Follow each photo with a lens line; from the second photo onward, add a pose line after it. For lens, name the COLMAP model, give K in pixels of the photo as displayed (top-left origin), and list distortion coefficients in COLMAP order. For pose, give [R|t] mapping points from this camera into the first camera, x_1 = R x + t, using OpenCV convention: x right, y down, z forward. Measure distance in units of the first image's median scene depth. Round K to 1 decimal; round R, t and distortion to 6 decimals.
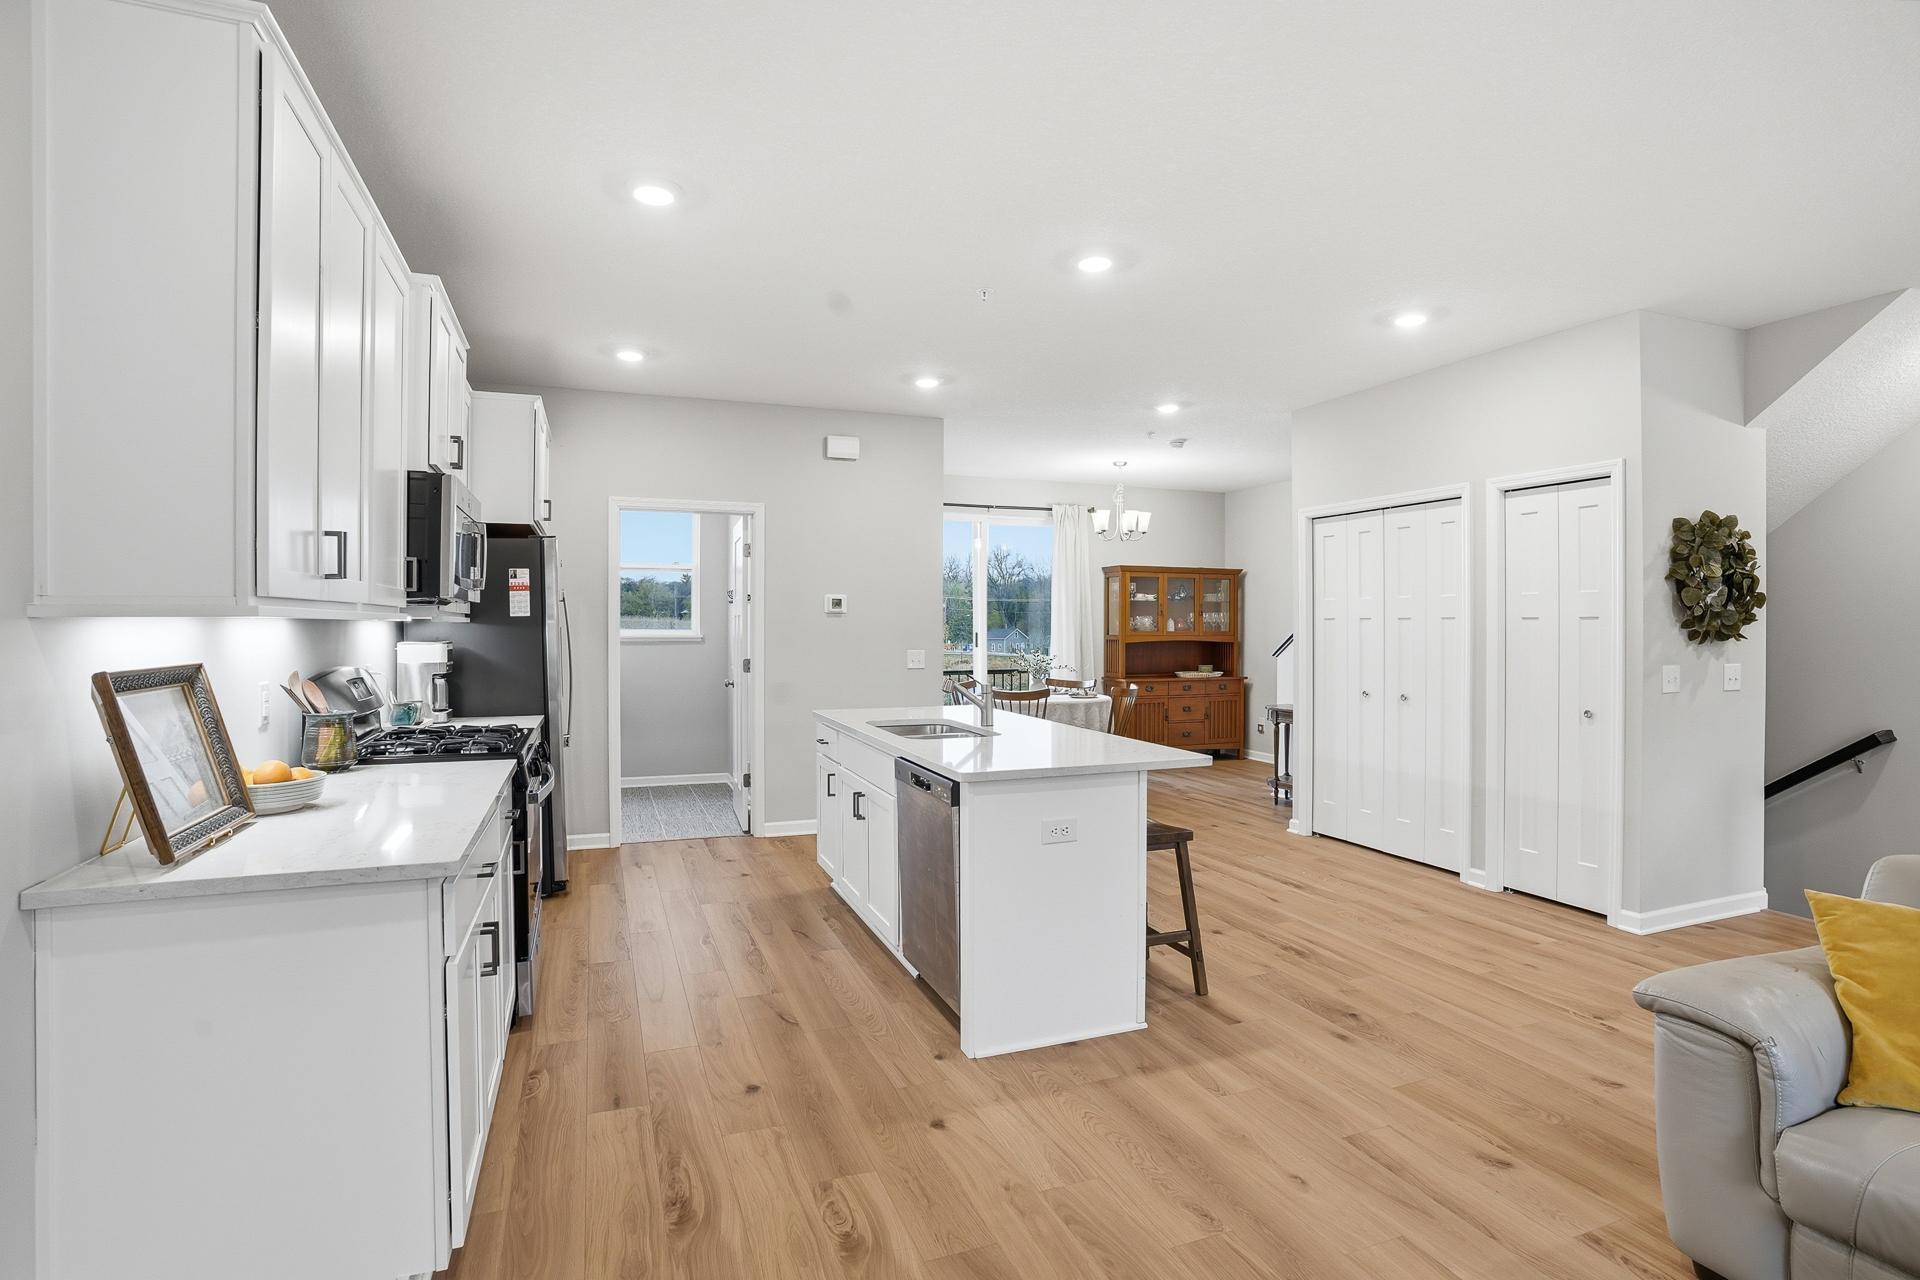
lens RADIAL K [[932.7, 0, 964.9], [0, 932.7, 641.1], [0, 0, 1]] dist [-0.022870, 0.000767]
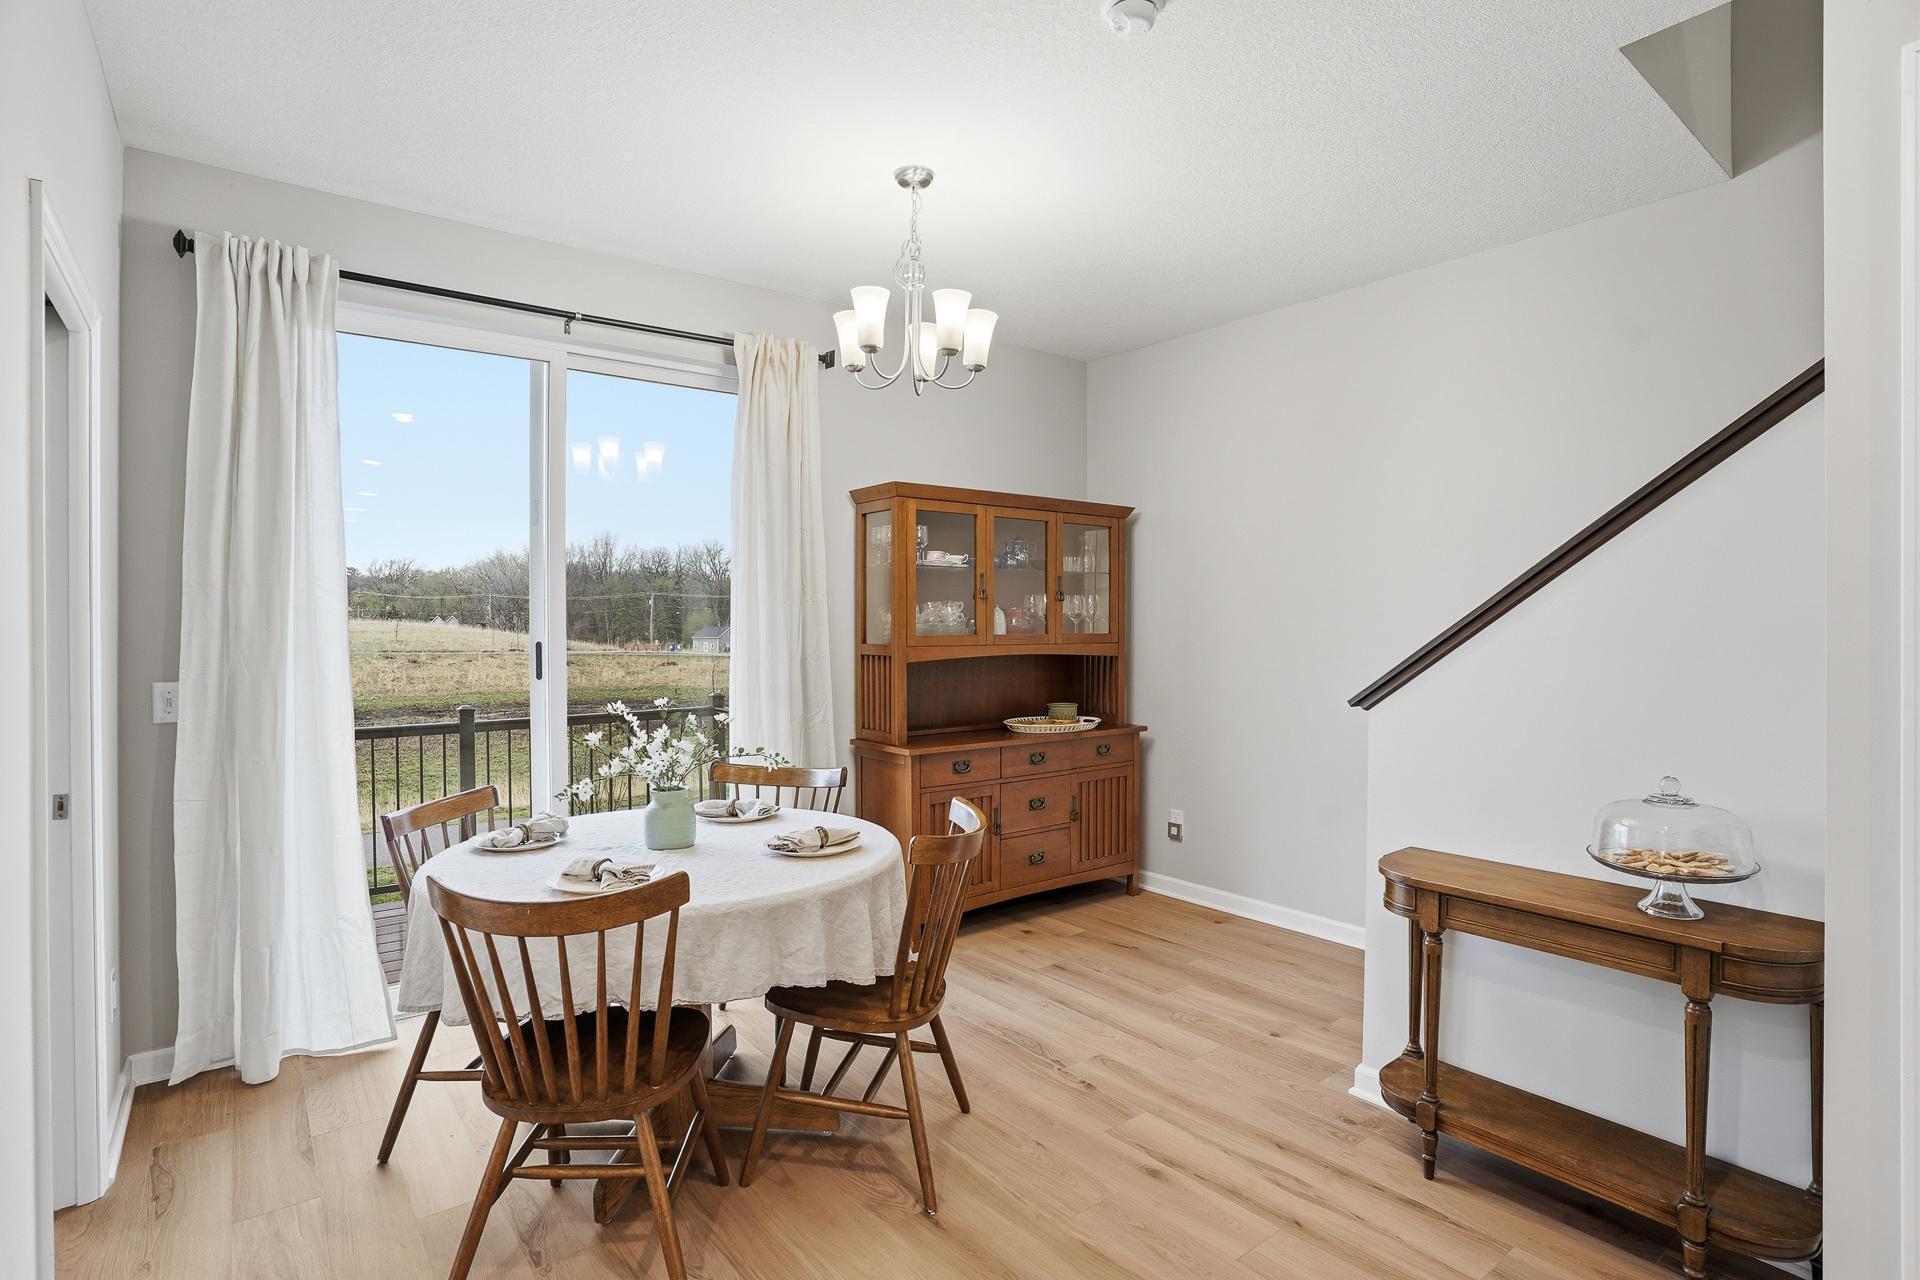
lens RADIAL K [[932.7, 0, 961.5], [0, 932.7, 641.7], [0, 0, 1]] dist [-0.022870, 0.000767]
pose [[0.955595, -0.006366, 0.294616, 0.066813], [0.005243, 0.999976, 0.004601, -0.009168], [-0.294638, -0.002852, 0.955605, 0.562163]]
